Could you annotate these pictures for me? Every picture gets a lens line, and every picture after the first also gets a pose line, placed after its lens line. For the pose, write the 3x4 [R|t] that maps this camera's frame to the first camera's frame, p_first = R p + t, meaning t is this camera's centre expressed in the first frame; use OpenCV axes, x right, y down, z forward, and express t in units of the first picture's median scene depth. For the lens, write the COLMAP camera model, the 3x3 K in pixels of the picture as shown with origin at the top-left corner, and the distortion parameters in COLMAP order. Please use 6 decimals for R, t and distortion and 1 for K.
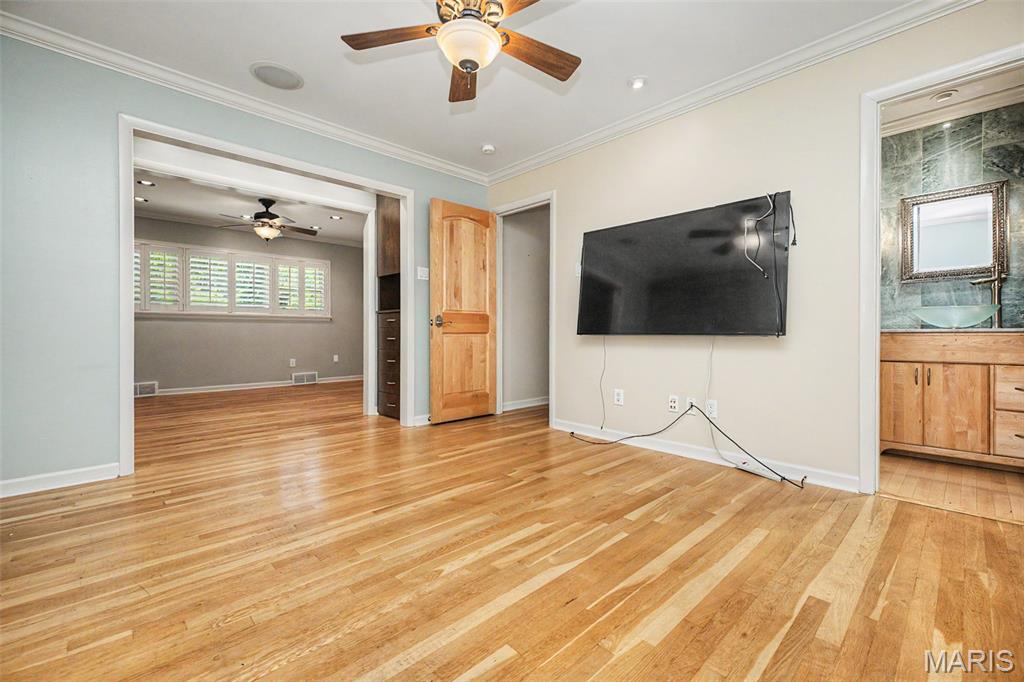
lens RADIAL K [[438.1, 0, 512.6], [0, 438.1, 336.5], [0, 0, 1]] dist [0.002460, 0.000099]
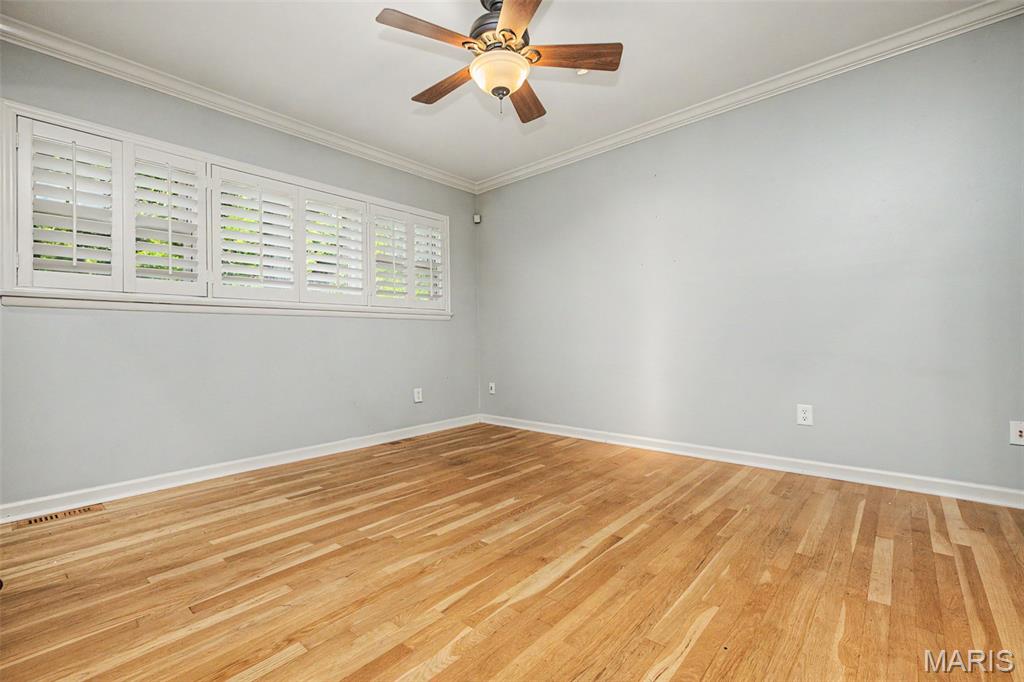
lens RADIAL K [[438.1, 0, 512.6], [0, 438.1, 336.5], [0, 0, 1]] dist [0.002460, 0.000099]
pose [[-0.996197, 0.015735, -0.085699, -0.028371], [0.015987, 0.999870, -0.002248, -0.013248], [0.085652, -0.003610, -0.996319, 2.011542]]
